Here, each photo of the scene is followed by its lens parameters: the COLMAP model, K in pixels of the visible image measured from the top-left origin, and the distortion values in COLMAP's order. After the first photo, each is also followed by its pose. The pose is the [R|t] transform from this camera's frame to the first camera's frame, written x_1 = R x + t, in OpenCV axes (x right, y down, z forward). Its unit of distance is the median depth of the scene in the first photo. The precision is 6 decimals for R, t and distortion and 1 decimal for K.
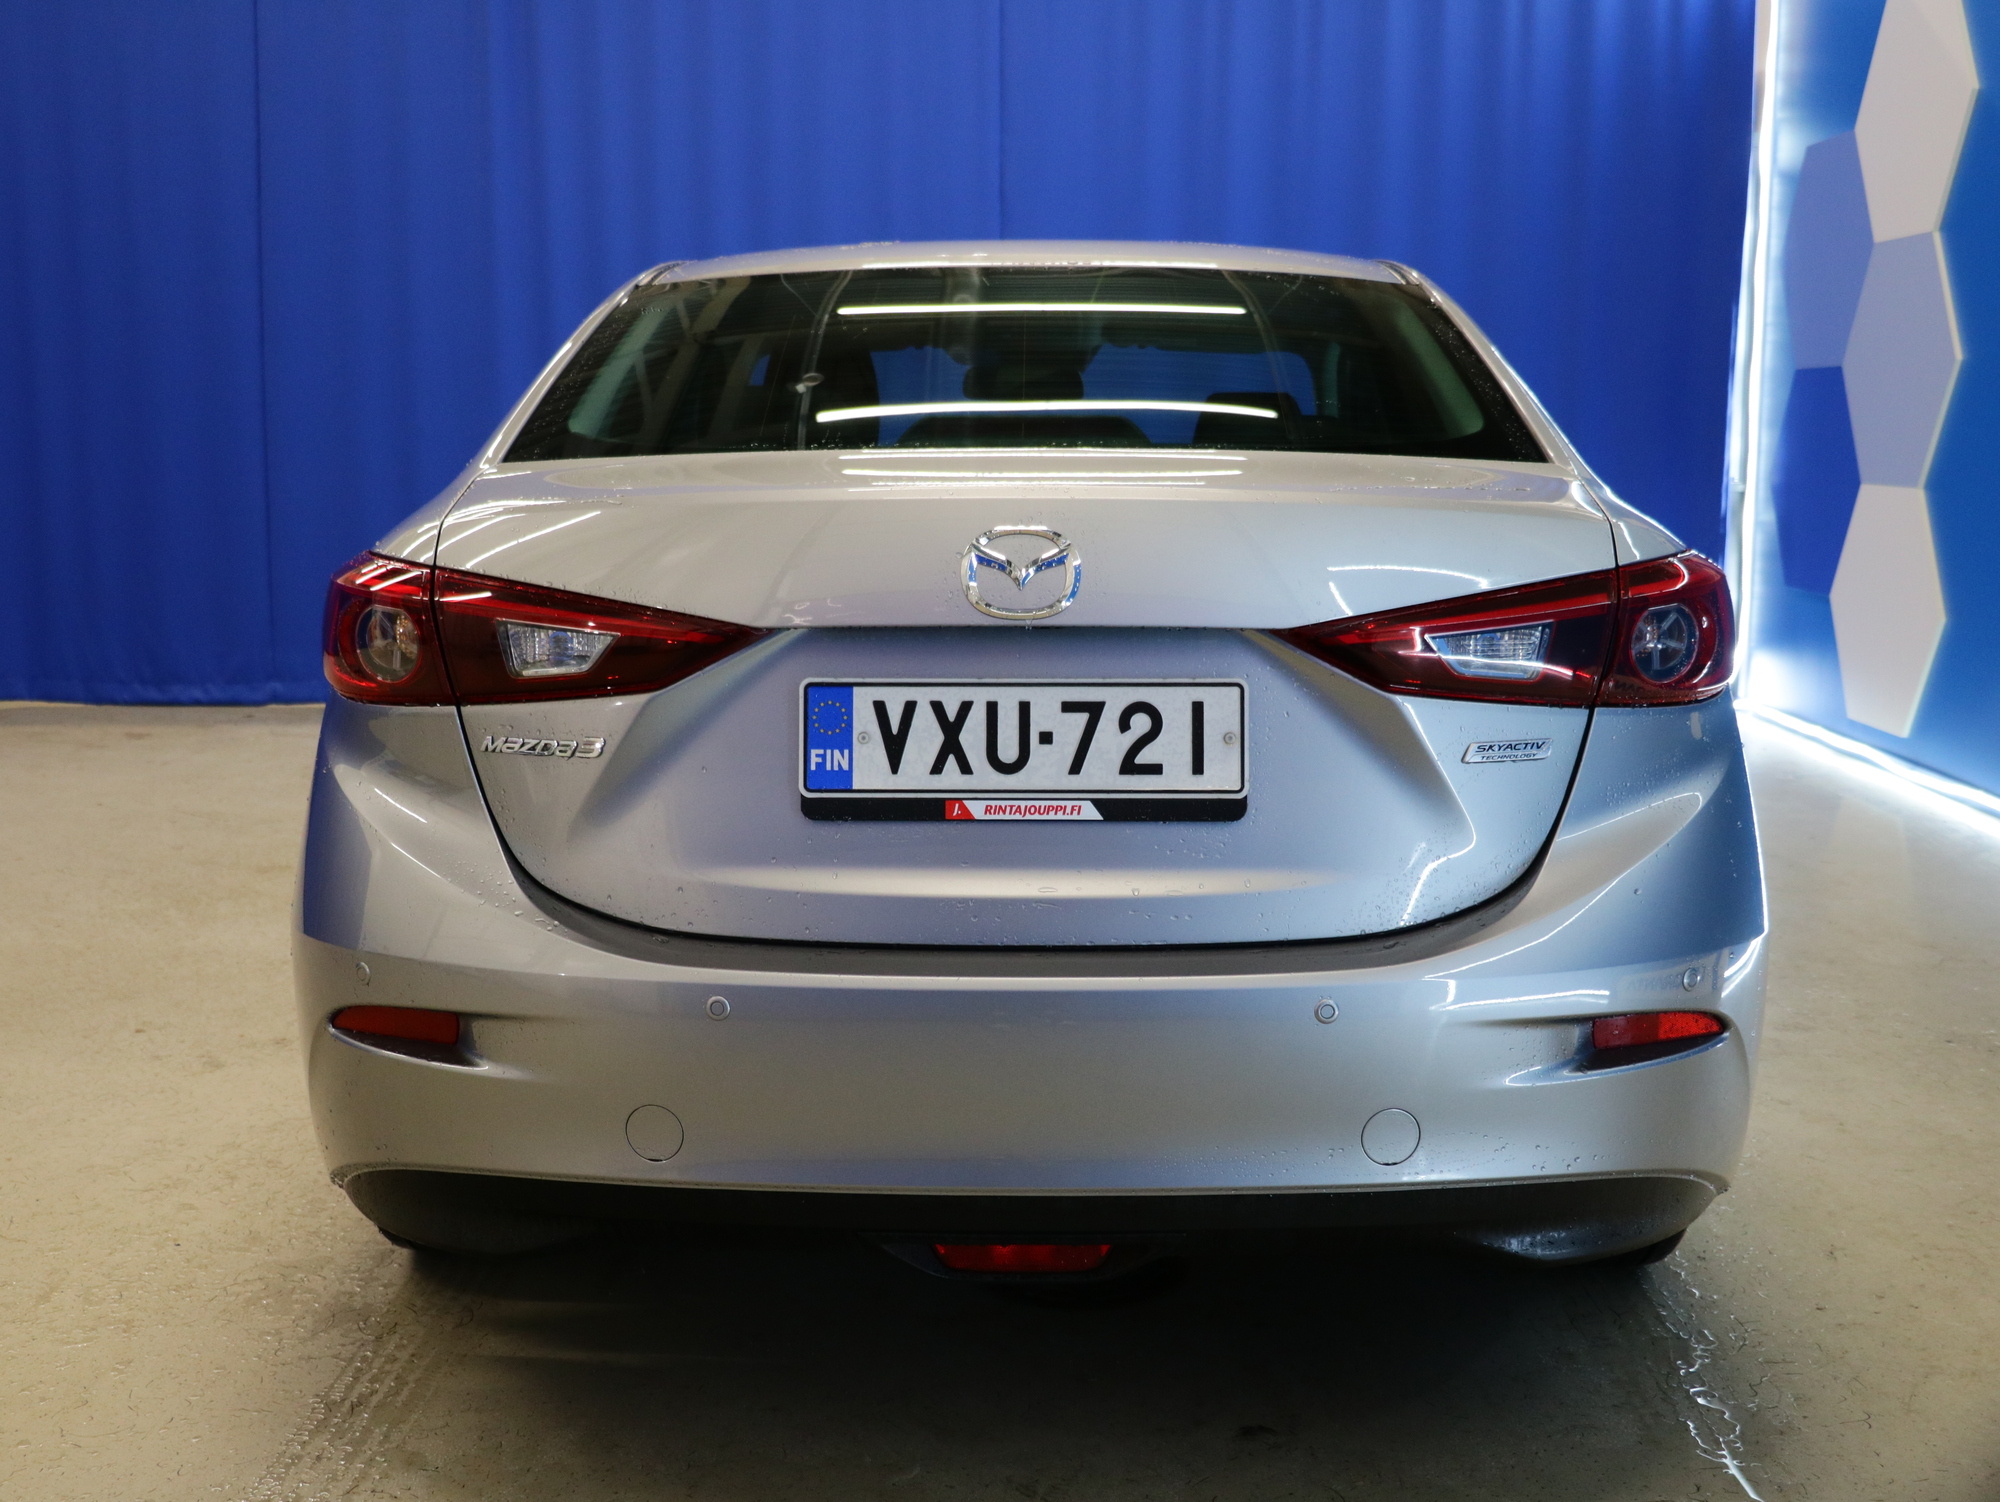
lens RADIAL K [[2203.3, 0, 1000.0], [0, 2203.3, 751.0], [0, 0, 1]] dist [-0.016867, -0.043782]
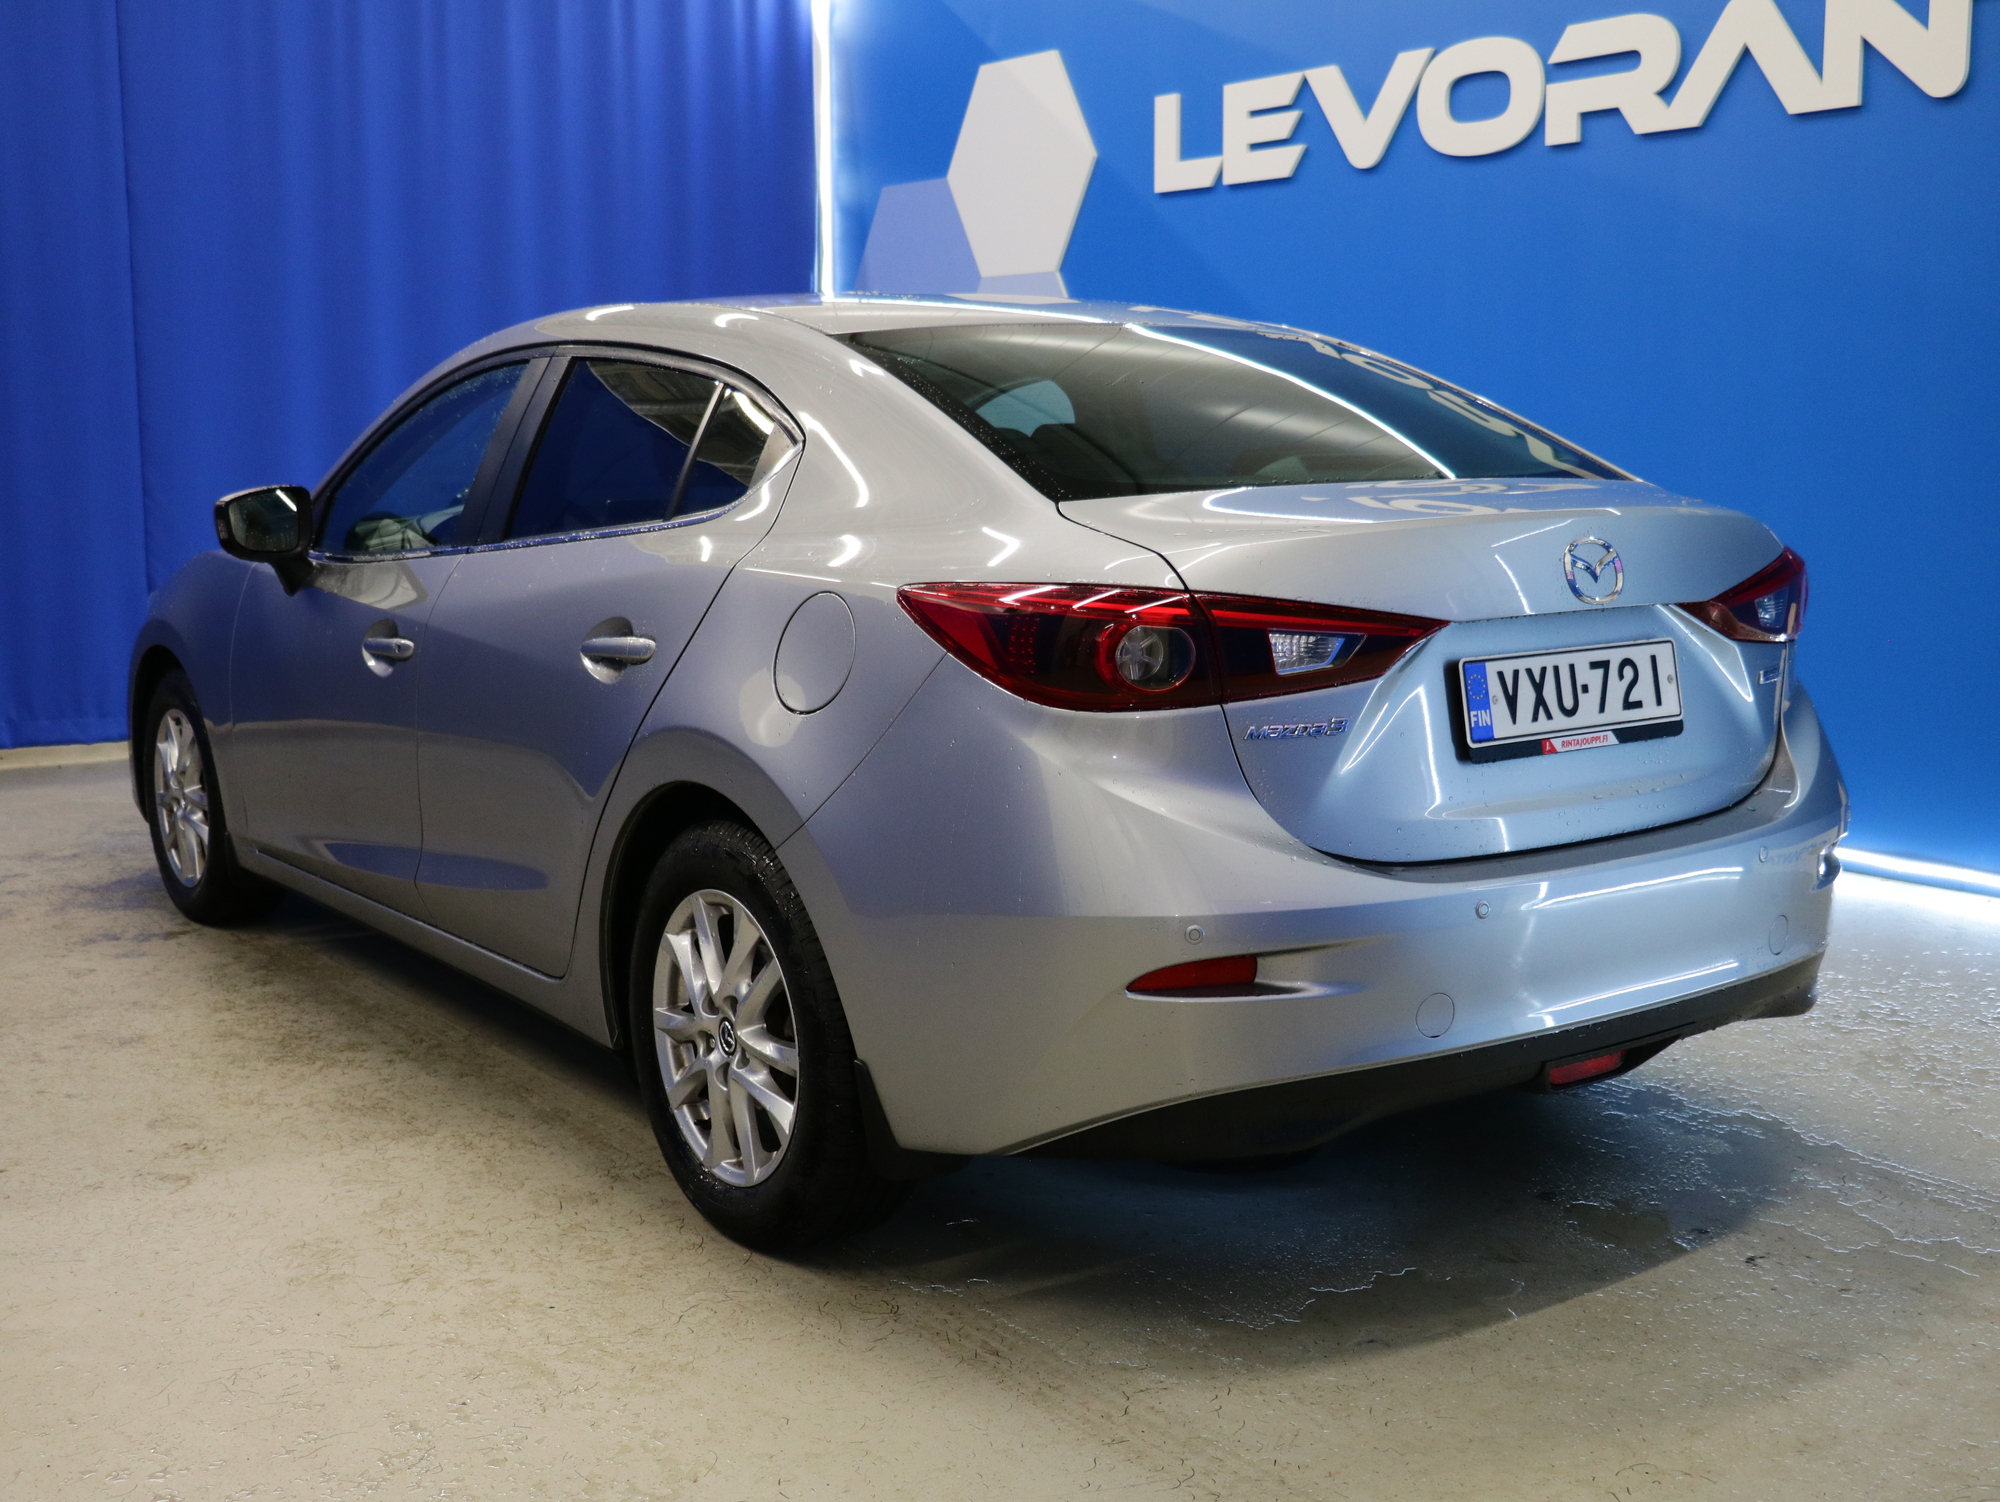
lens RADIAL K [[2203.3, 0, 1000.0], [0, 2203.3, 751.0], [0, 0, 1]] dist [-0.016867, -0.043782]
pose [[0.799758, -0.094759, 0.592797, -1.098503], [0.102023, 0.994553, 0.021337, -0.034109], [-0.591590, 0.043414, 0.805069, 0.103769]]
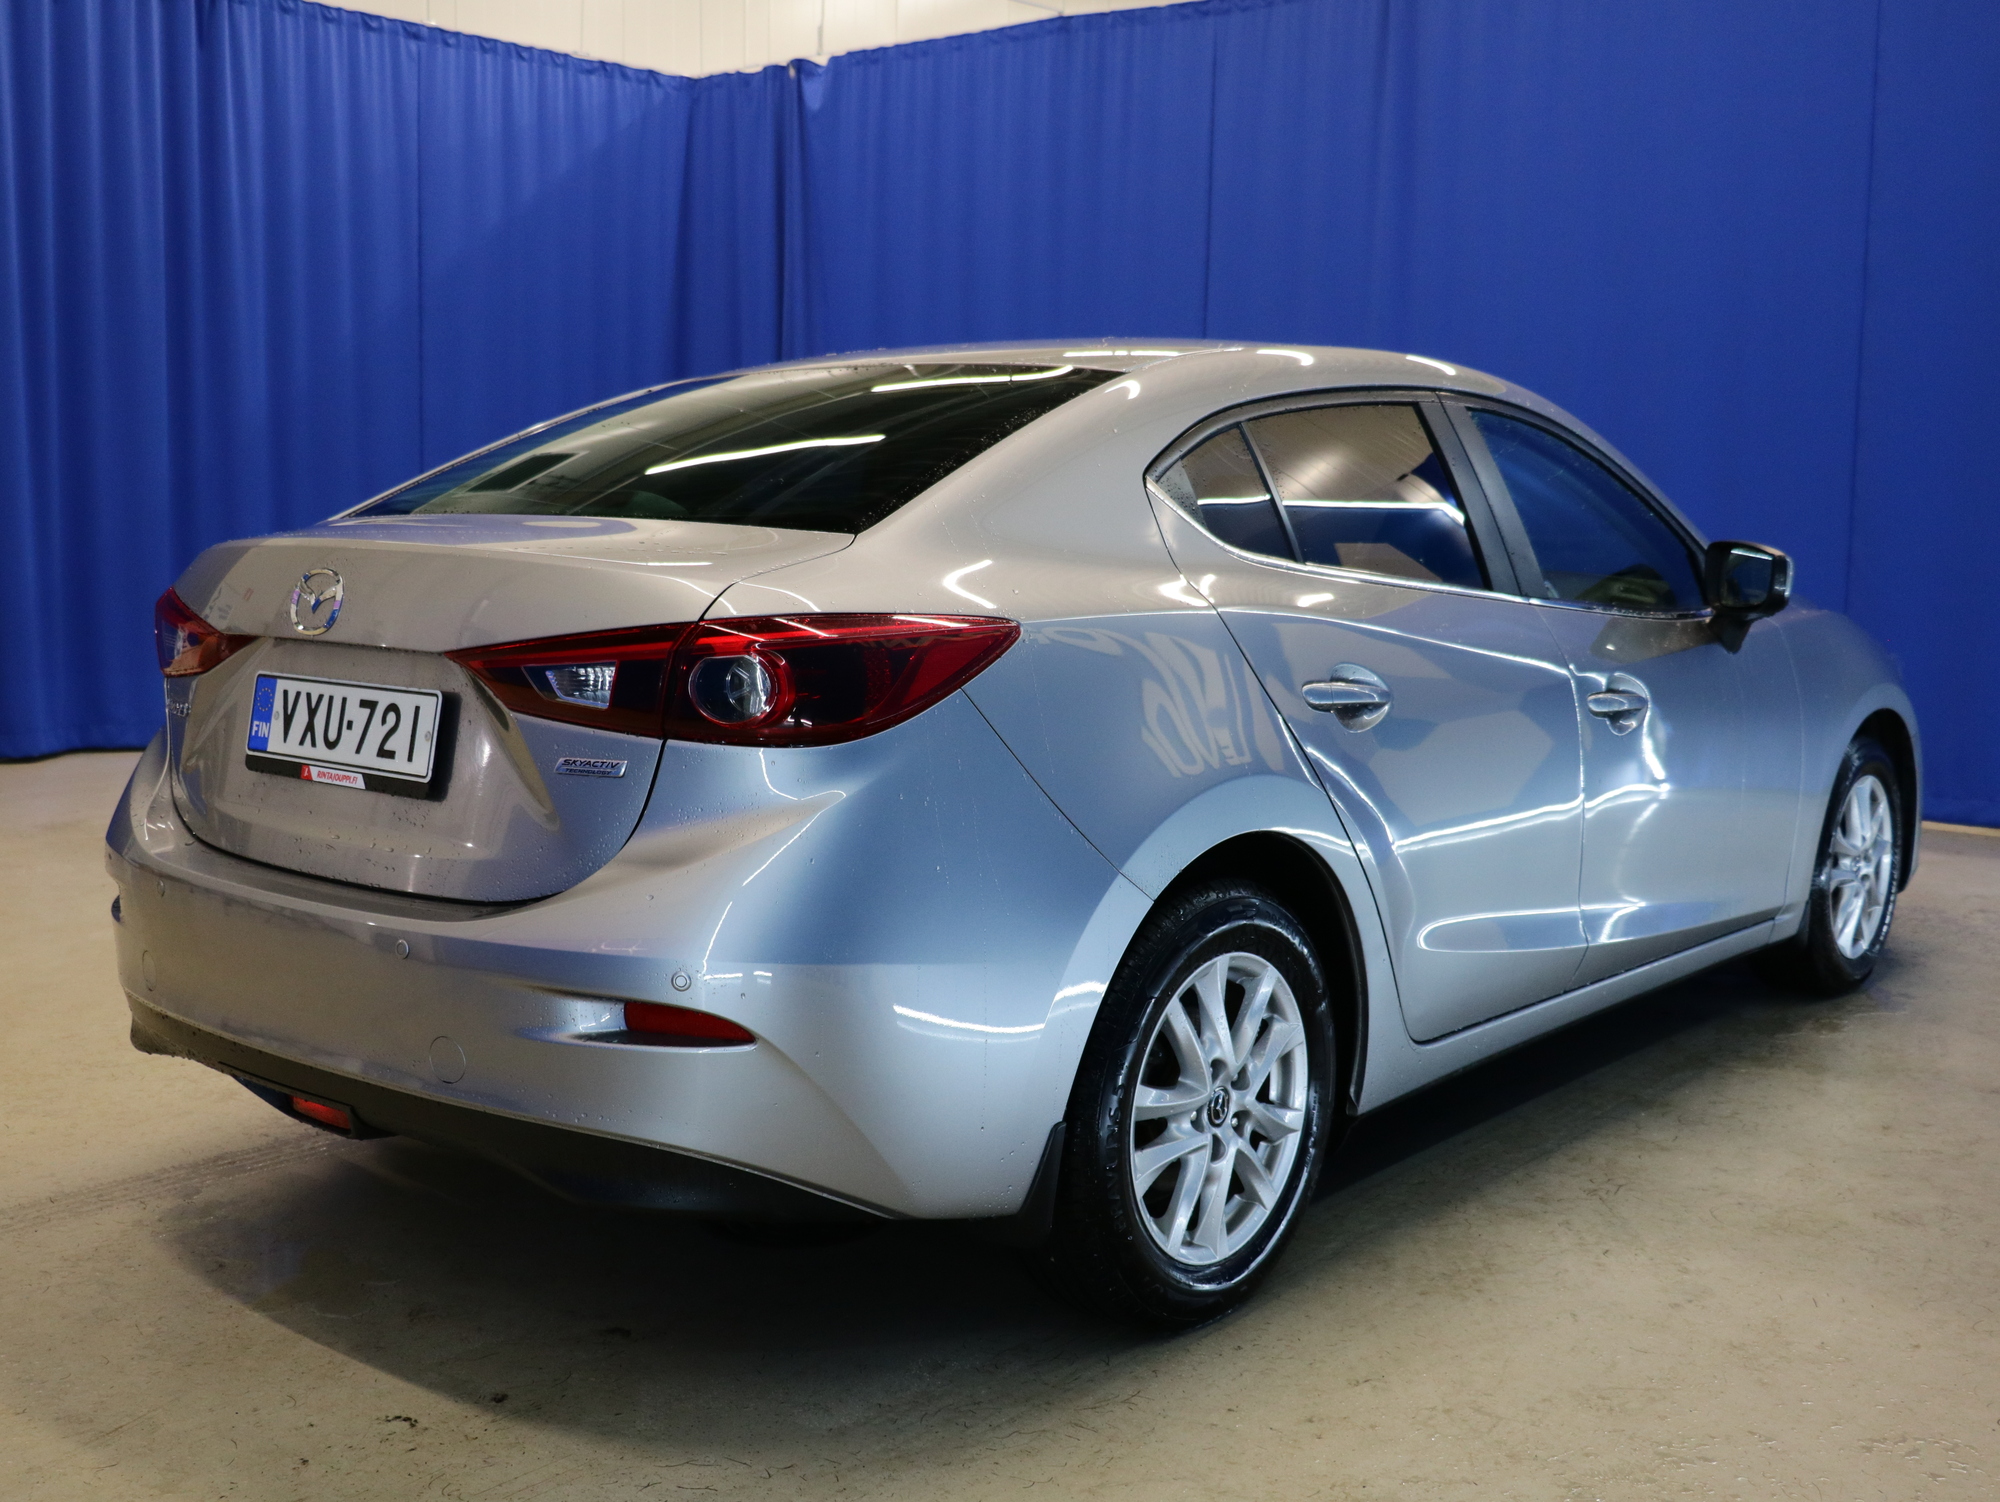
lens RADIAL K [[2157.5, 0, 1000.0], [0, 2157.5, 751.0], [0, 0, 1]] dist [-0.007469, 0.015837]
pose [[0.774178, 0.085395, -0.627181, 1.159490], [-0.112311, 0.993668, -0.003340, -0.030520], [0.622924, 0.073025, 0.778867, 0.219401]]
